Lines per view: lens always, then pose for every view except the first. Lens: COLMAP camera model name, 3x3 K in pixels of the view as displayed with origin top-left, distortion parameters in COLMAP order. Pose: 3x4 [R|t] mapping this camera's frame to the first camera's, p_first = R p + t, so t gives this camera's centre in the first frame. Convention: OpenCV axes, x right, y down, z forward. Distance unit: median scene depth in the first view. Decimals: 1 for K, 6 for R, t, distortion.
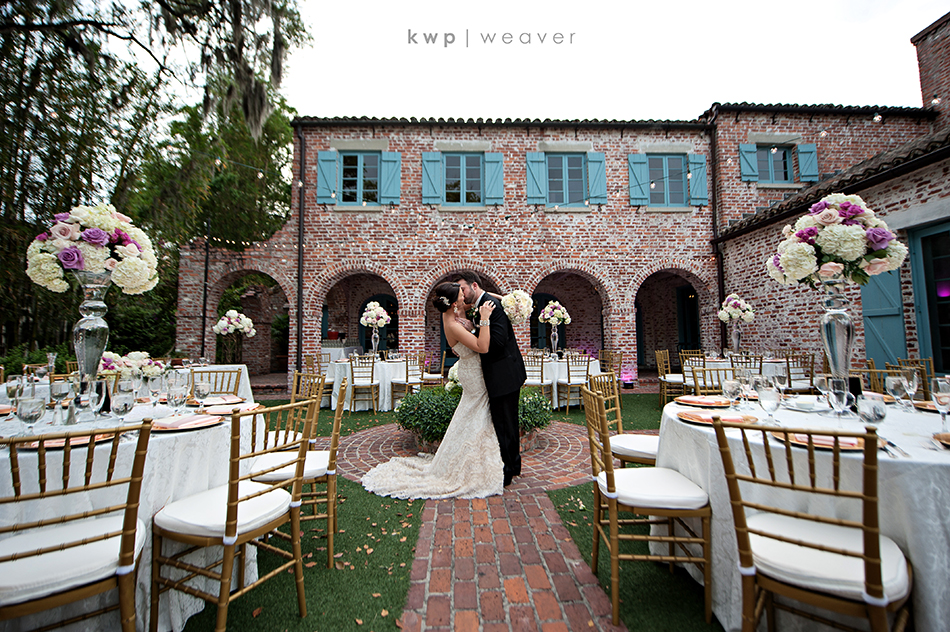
lens RADIAL K [[434.5, 0, 475.2], [0, 434.5, 310.2], [0, 0, 1]] dist [-0.003456, -0.002074]
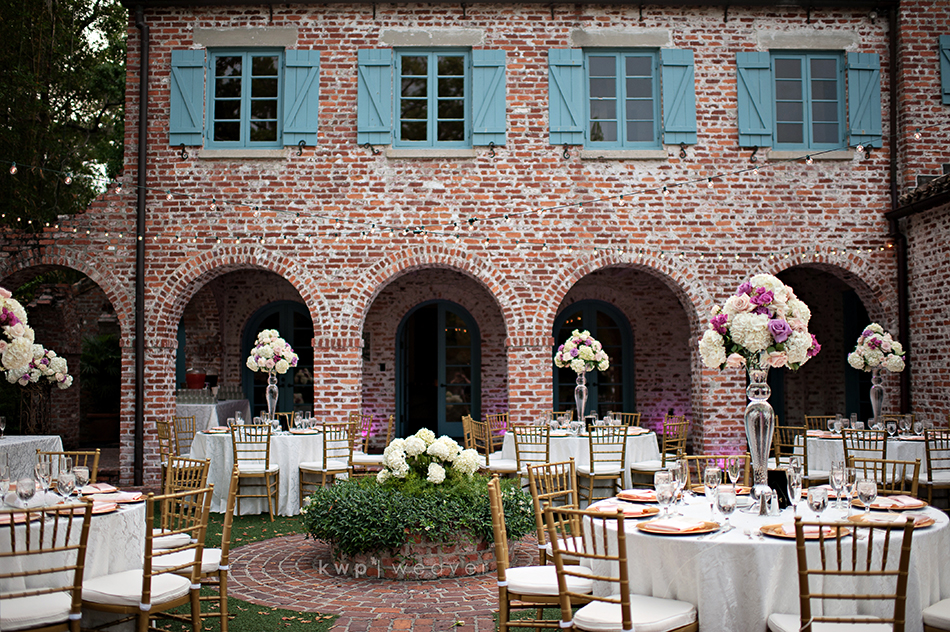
lens RADIAL K [[997.3, 0, 477.9], [0, 997.3, 322.8], [0, 0, 1]] dist [-0.064587, 0.000000]
pose [[0.999715, 0.005222, -0.023294, 0.061301], [-0.004735, 0.999770, 0.020920, -0.046549], [0.023398, -0.020803, 0.999510, -0.259982]]
